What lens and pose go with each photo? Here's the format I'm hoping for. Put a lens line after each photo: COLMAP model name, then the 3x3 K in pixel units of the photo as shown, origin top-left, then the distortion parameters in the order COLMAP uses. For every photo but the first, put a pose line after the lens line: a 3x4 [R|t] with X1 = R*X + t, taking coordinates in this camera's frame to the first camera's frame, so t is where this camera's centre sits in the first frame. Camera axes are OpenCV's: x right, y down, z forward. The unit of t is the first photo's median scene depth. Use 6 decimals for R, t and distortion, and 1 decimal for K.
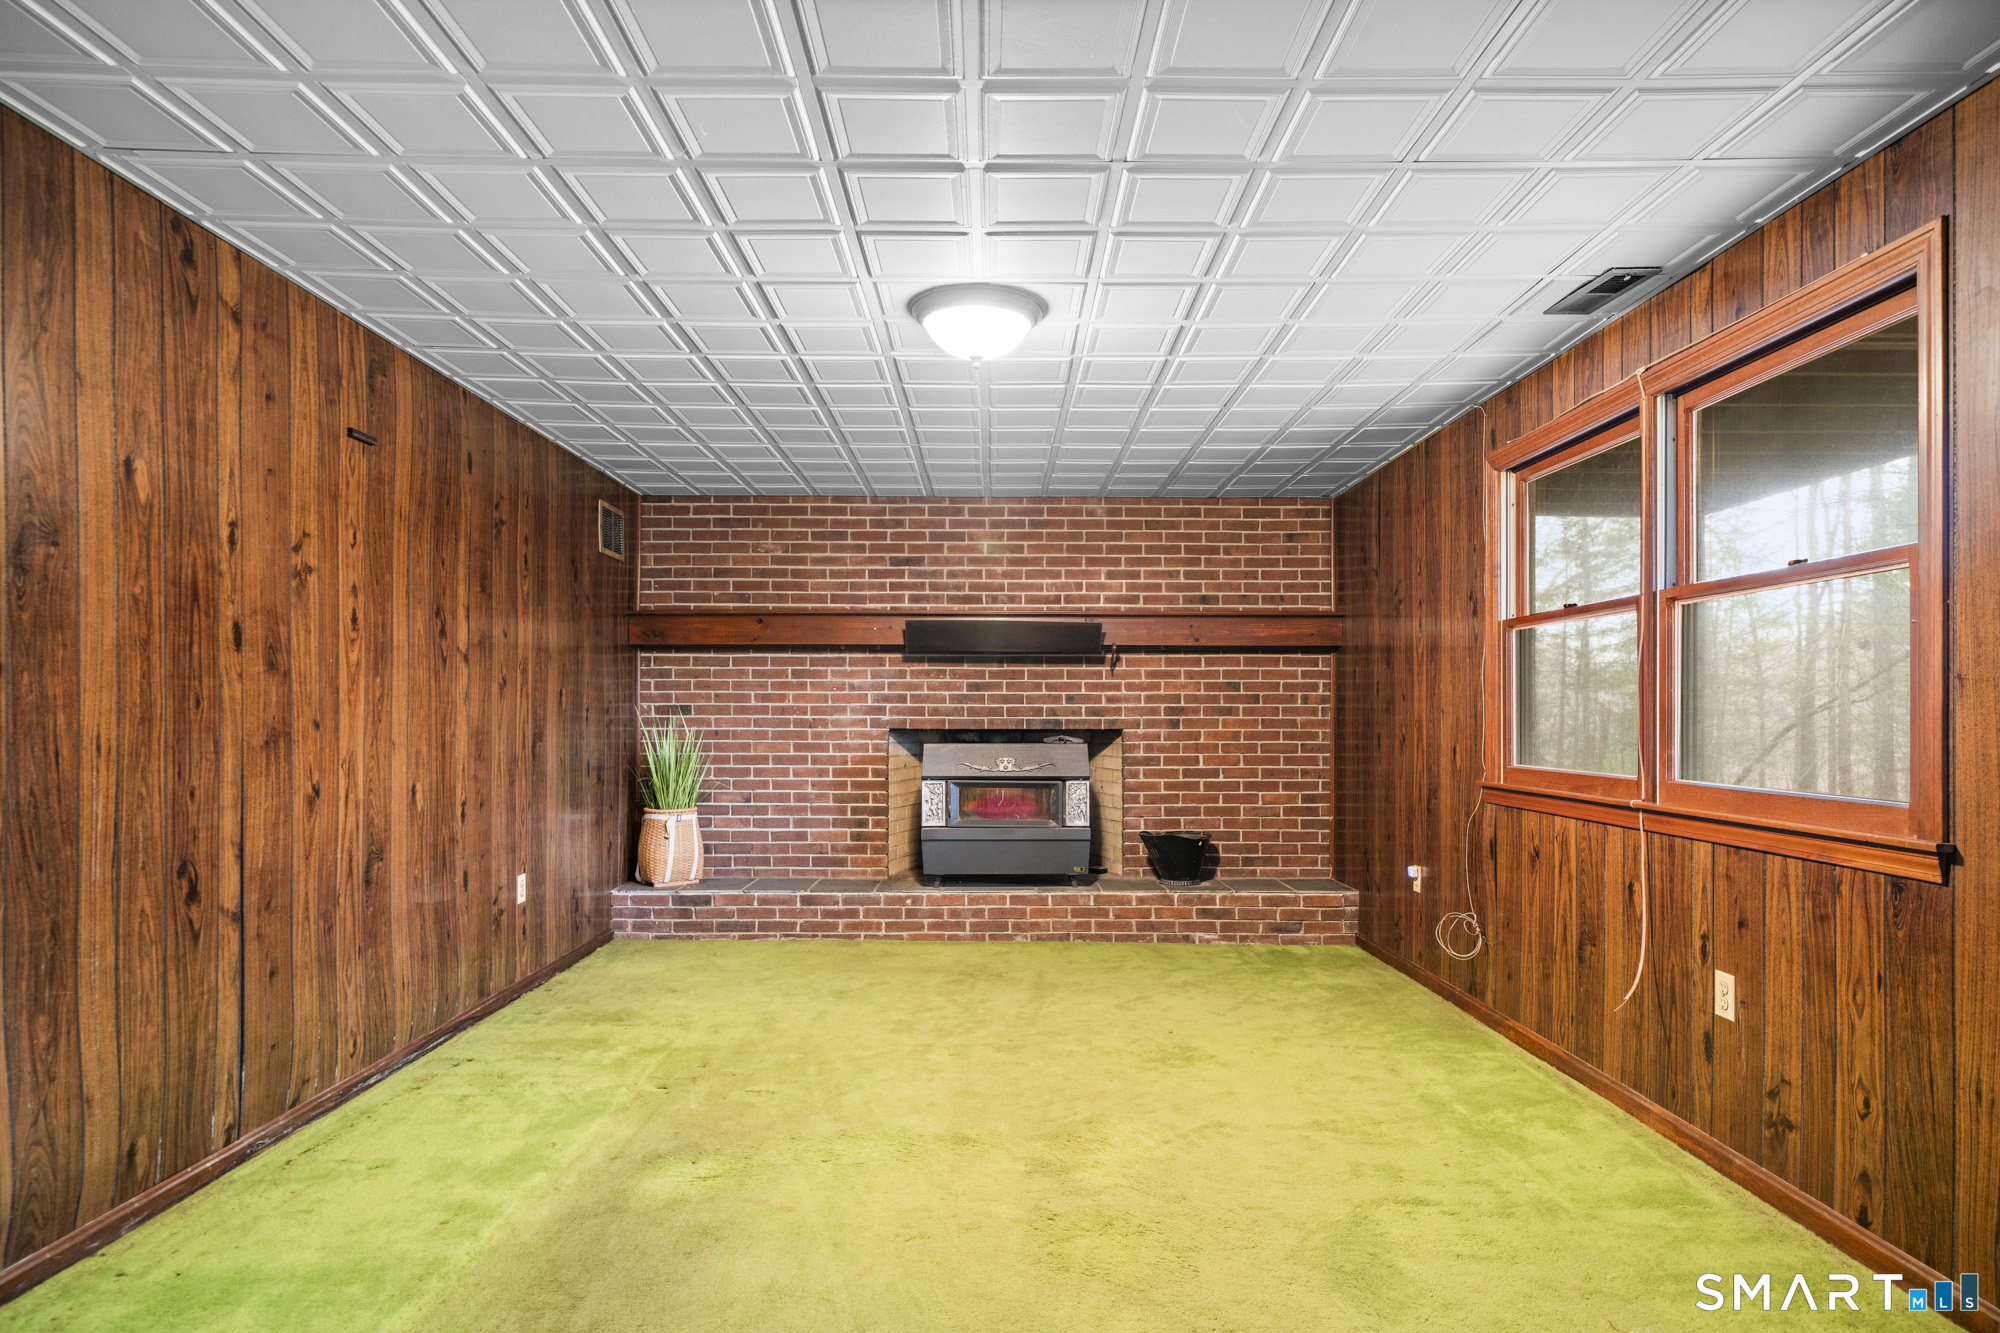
lens RADIAL K [[1039.2, 0, 1000.0], [0, 1039.2, 666.5], [0, 0, 1]] dist [0.000056, 0.000177]
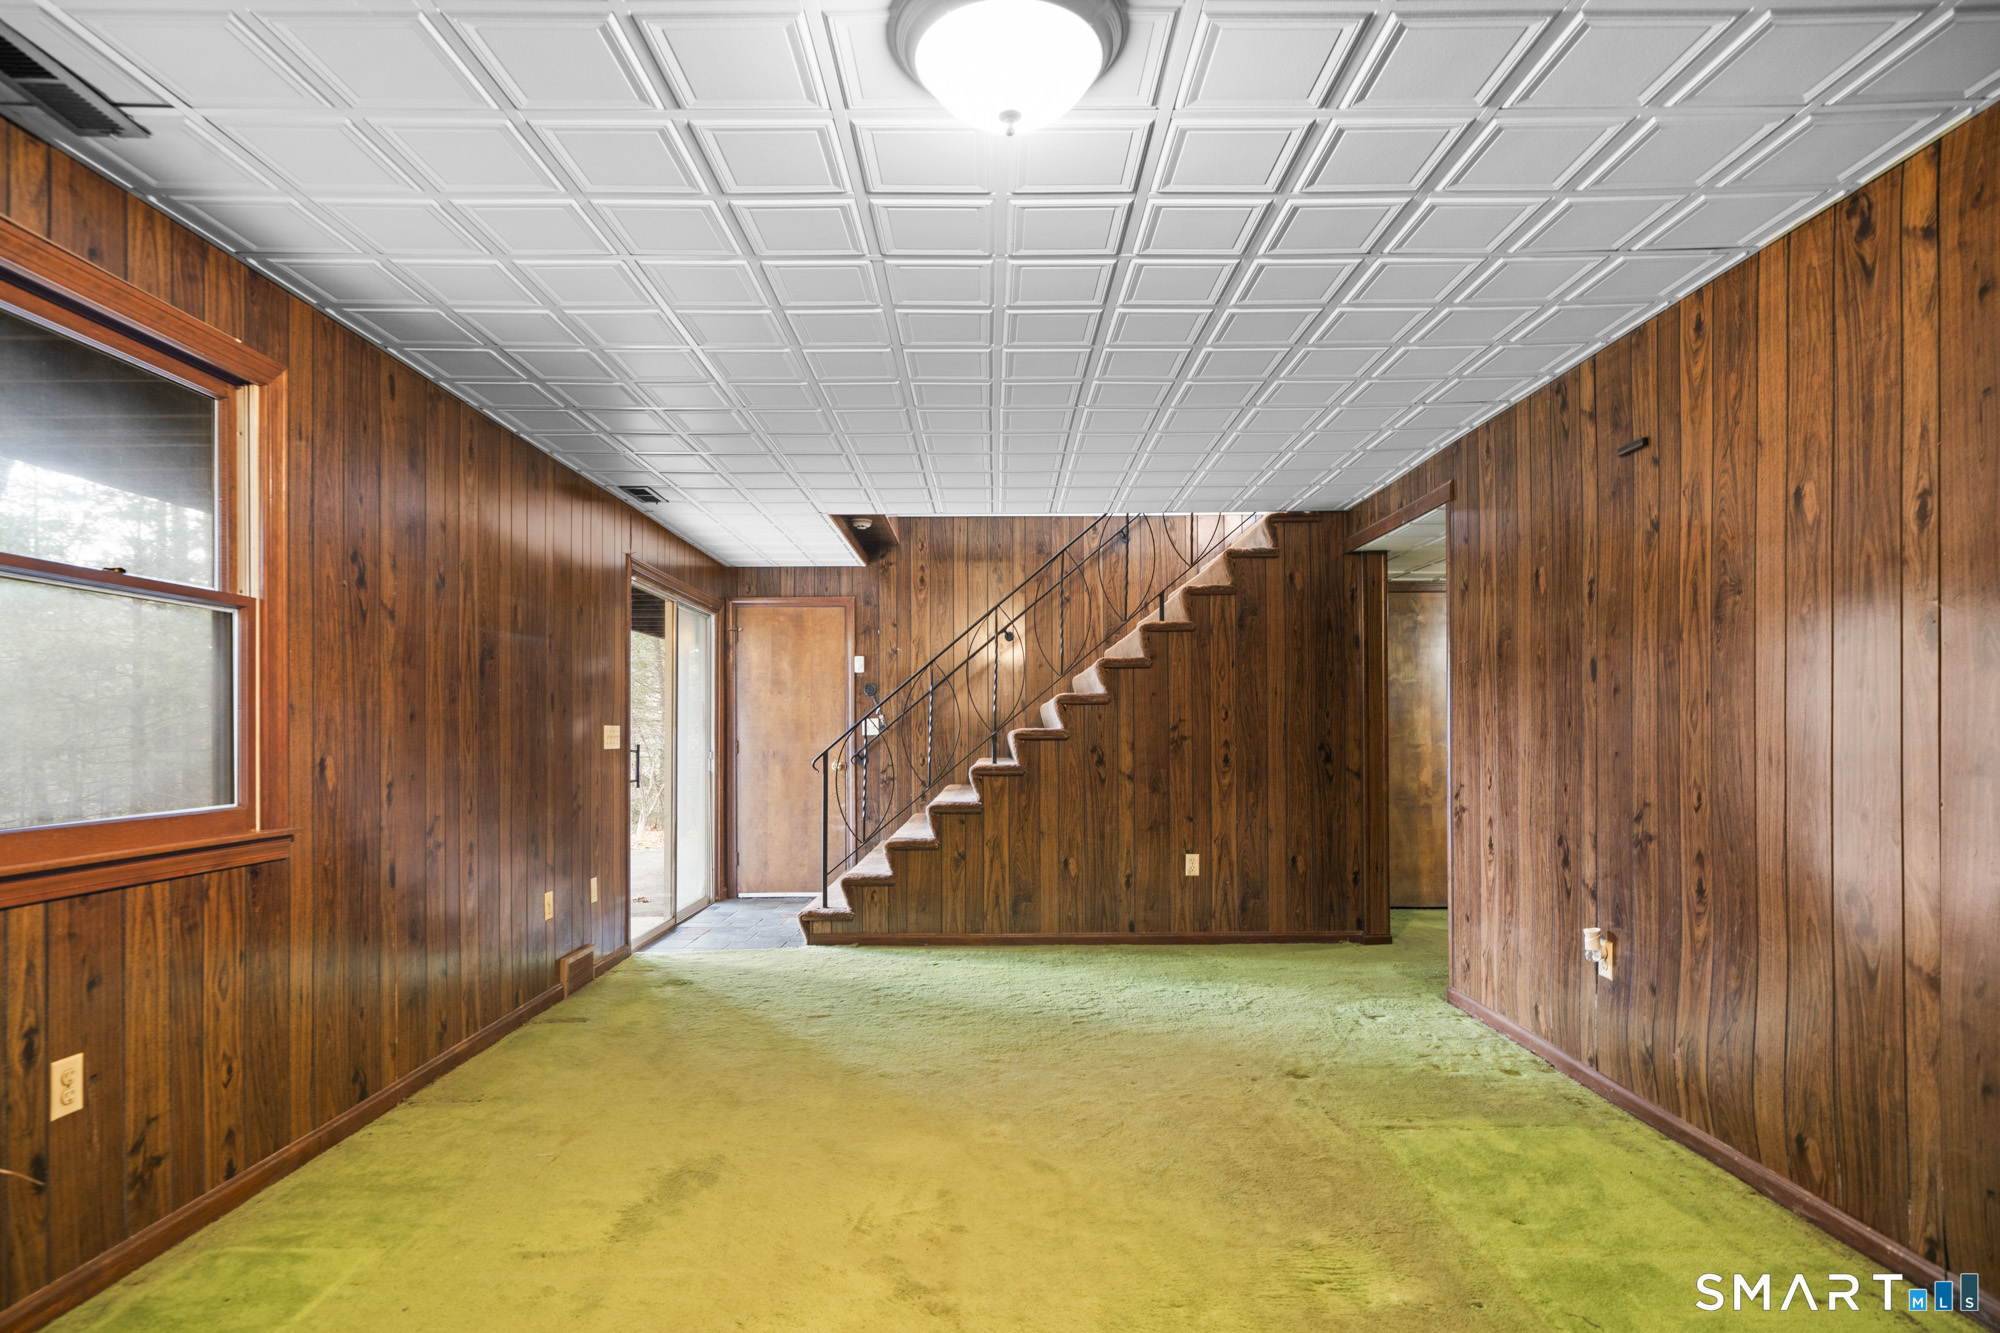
lens RADIAL K [[1034.7, 0, 998.4], [0, 1034.7, 728.3], [0, 0, 1]] dist [0.000041, 0.000046]
pose [[-0.999994, 0.002787, -0.001950, -0.016201], [0.002877, 0.998866, -0.047518, 0.081267], [0.001816, -0.047523, -0.998868, 1.794582]]
